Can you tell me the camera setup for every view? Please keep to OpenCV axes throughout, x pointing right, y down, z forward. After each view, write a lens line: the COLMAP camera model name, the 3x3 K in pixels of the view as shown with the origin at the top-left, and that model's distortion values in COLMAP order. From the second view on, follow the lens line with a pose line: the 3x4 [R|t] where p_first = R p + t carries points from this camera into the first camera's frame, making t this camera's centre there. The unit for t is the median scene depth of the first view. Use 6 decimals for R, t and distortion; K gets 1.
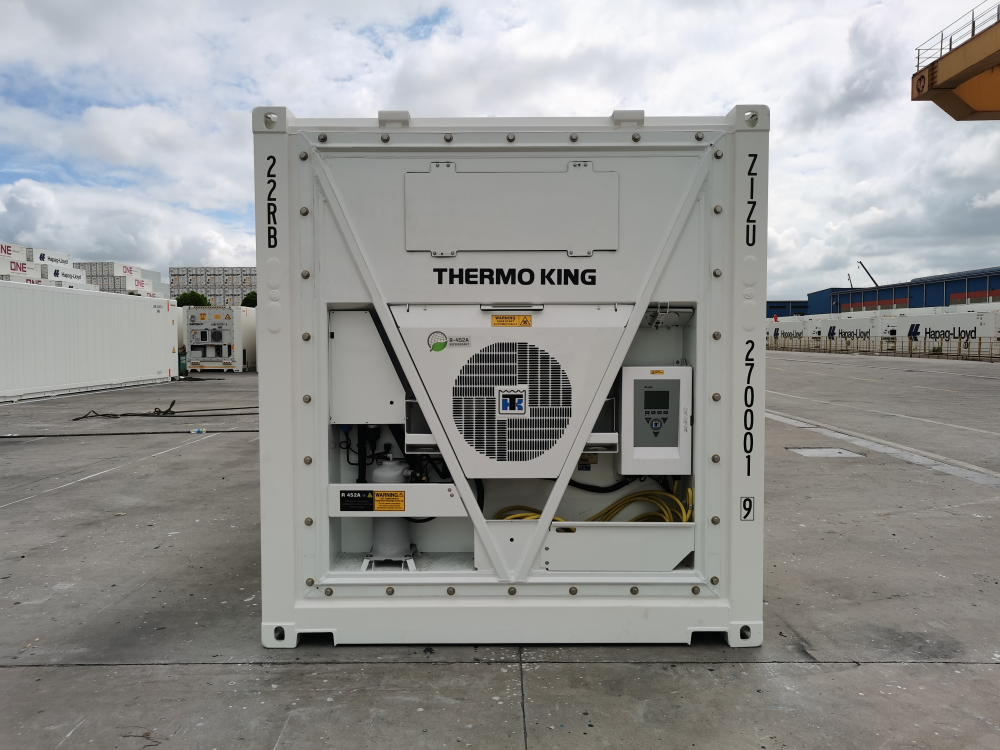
lens RADIAL K [[758.0, 0, 501.2], [0, 758.0, 375.1], [0, 0, 1]] dist [0.011719, -0.010172]
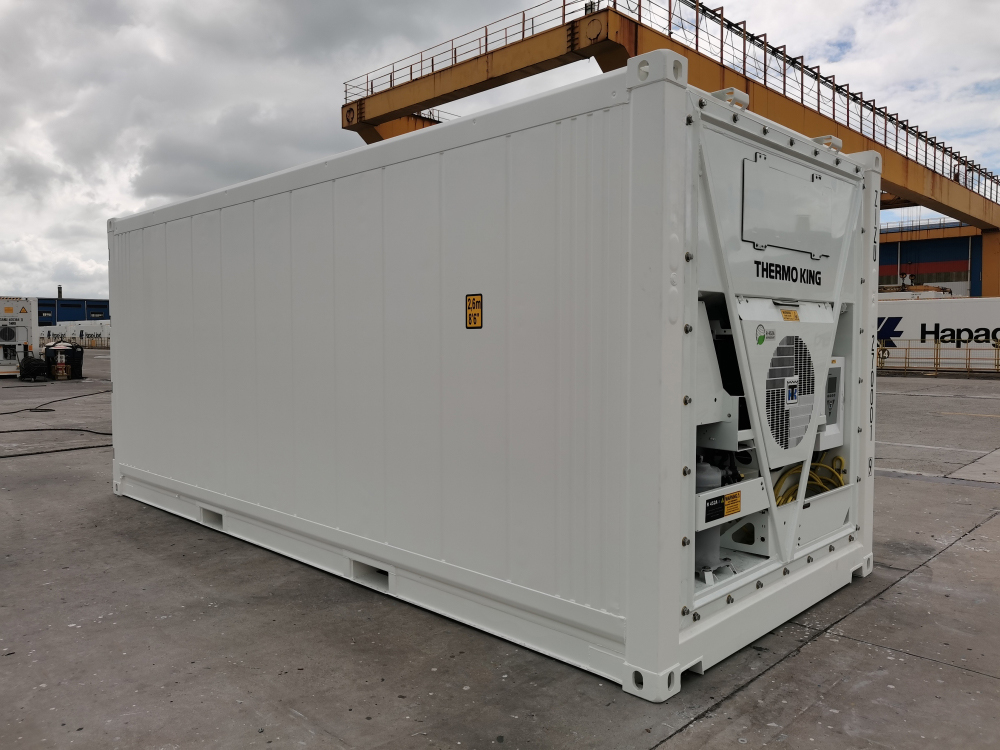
lens RADIAL K [[758.0, 0, 492.8], [0, 758.0, 379.6], [0, 0, 1]] dist [0.011719, -0.010172]
pose [[0.705421, -0.036810, 0.707832, -1.029736], [0.035985, 0.999223, 0.016102, -0.014197], [-0.707874, 0.014112, 0.706197, 0.546277]]
